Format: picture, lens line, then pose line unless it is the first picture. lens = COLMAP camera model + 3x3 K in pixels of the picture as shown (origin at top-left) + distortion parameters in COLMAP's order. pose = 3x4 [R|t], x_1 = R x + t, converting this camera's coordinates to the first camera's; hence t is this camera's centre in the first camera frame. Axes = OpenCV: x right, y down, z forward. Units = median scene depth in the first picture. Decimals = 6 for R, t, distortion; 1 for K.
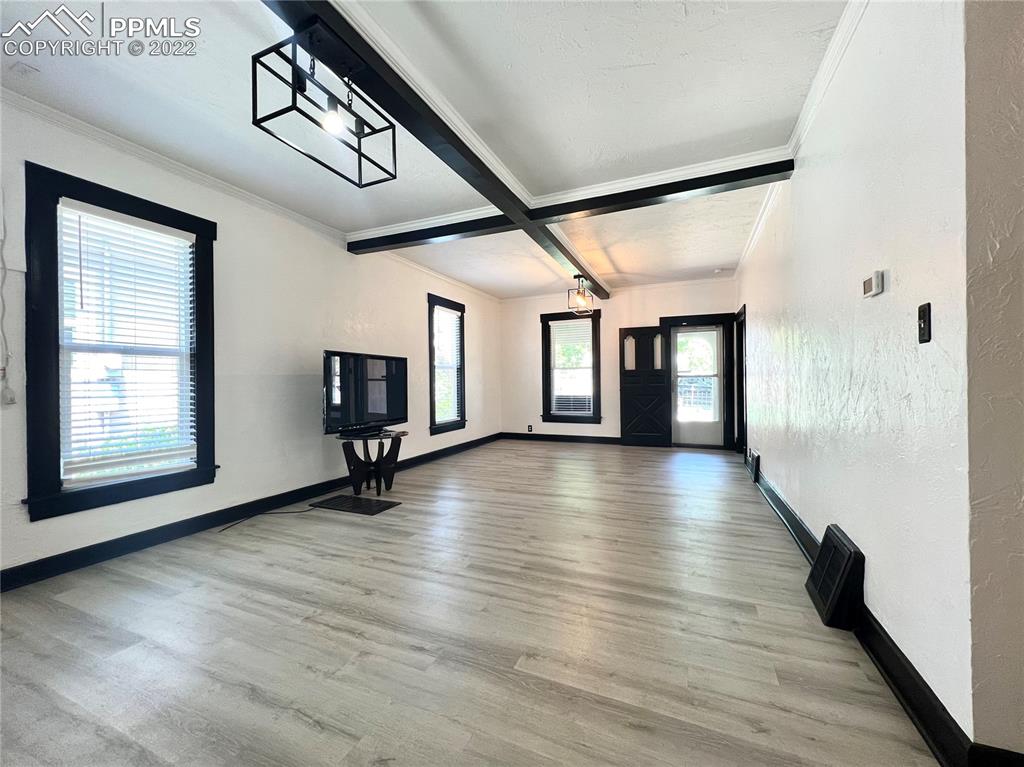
lens RADIAL K [[408.9, 0, 513.1], [0, 408.9, 385.4], [0, 0, 1]] dist [-0.000265, 0.000213]
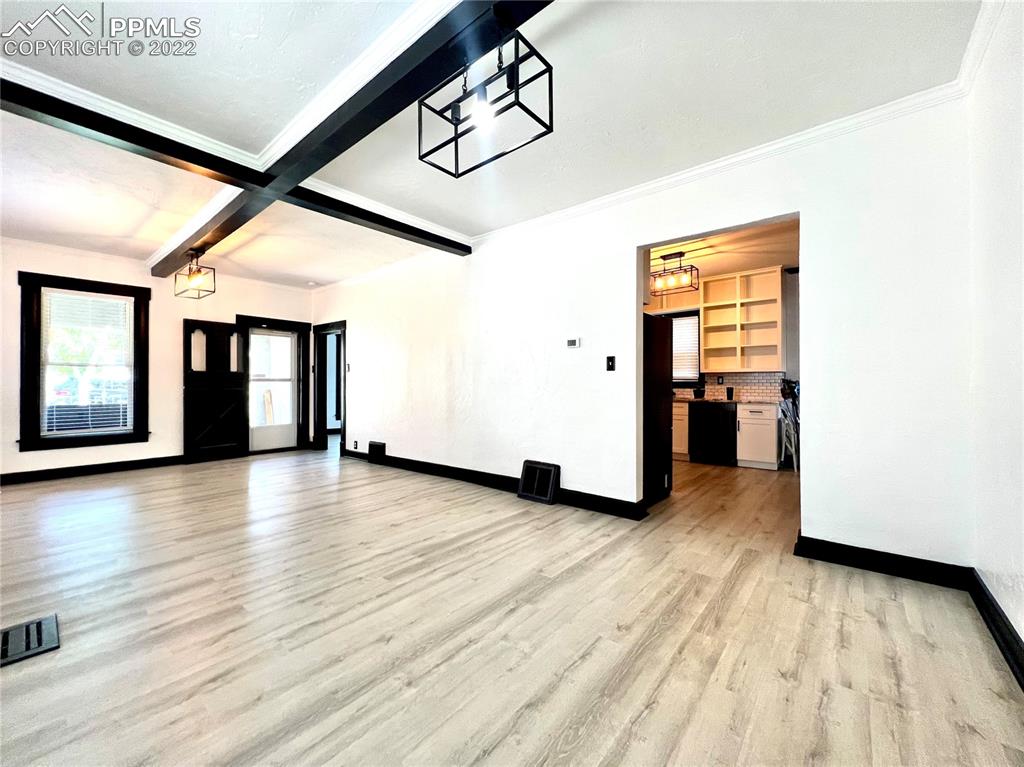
lens RADIAL K [[408.9, 0, 511.0], [0, 408.9, 383.9], [0, 0, 1]] dist [-0.000265, 0.000213]
pose [[0.283521, 0.012156, 0.958889, -0.771435], [0.005066, 0.999887, -0.014173, 0.007971], [-0.958953, 0.008876, 0.283427, 0.378913]]
